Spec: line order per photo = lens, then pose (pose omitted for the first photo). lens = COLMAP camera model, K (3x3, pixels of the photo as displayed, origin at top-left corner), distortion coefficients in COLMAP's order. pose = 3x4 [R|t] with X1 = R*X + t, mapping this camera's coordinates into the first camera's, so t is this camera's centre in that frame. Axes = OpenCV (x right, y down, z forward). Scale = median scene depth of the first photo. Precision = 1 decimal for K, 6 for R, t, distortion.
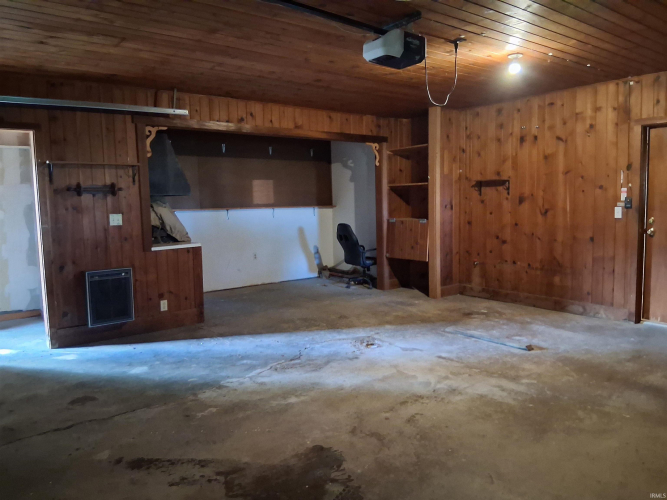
lens RADIAL K [[504.7, 0, 336.3], [0, 504.7, 247.9], [0, 0, 1]] dist [0.093581, -0.168212]
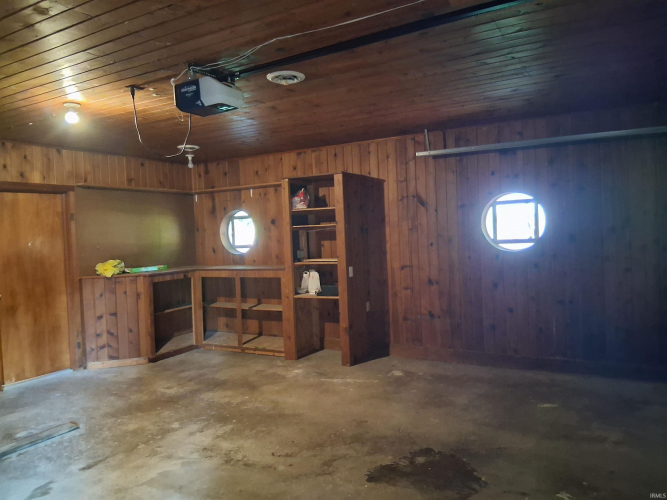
lens RADIAL K [[504.7, 0, 336.3], [0, 504.7, 247.9], [0, 0, 1]] dist [0.093581, -0.168212]
pose [[-0.387344, 0.009284, 0.921889, -0.744799], [0.132384, 0.990147, 0.045652, -0.110552], [-0.912381, 0.139726, -0.384756, 1.051128]]
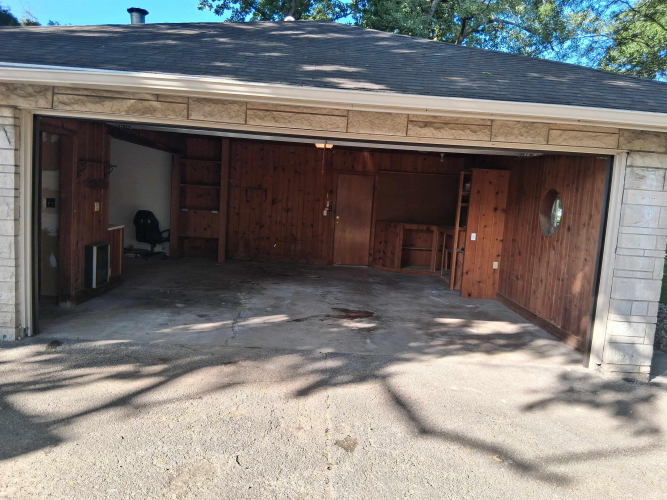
lens RADIAL K [[504.7, 0, 336.3], [0, 504.7, 247.9], [0, 0, 1]] dist [0.093581, -0.168212]
pose [[0.595056, -0.026485, 0.803248, -1.500447], [-0.000894, 0.999434, 0.033616, 0.006545], [-0.803684, -0.020722, 0.594696, -0.365246]]
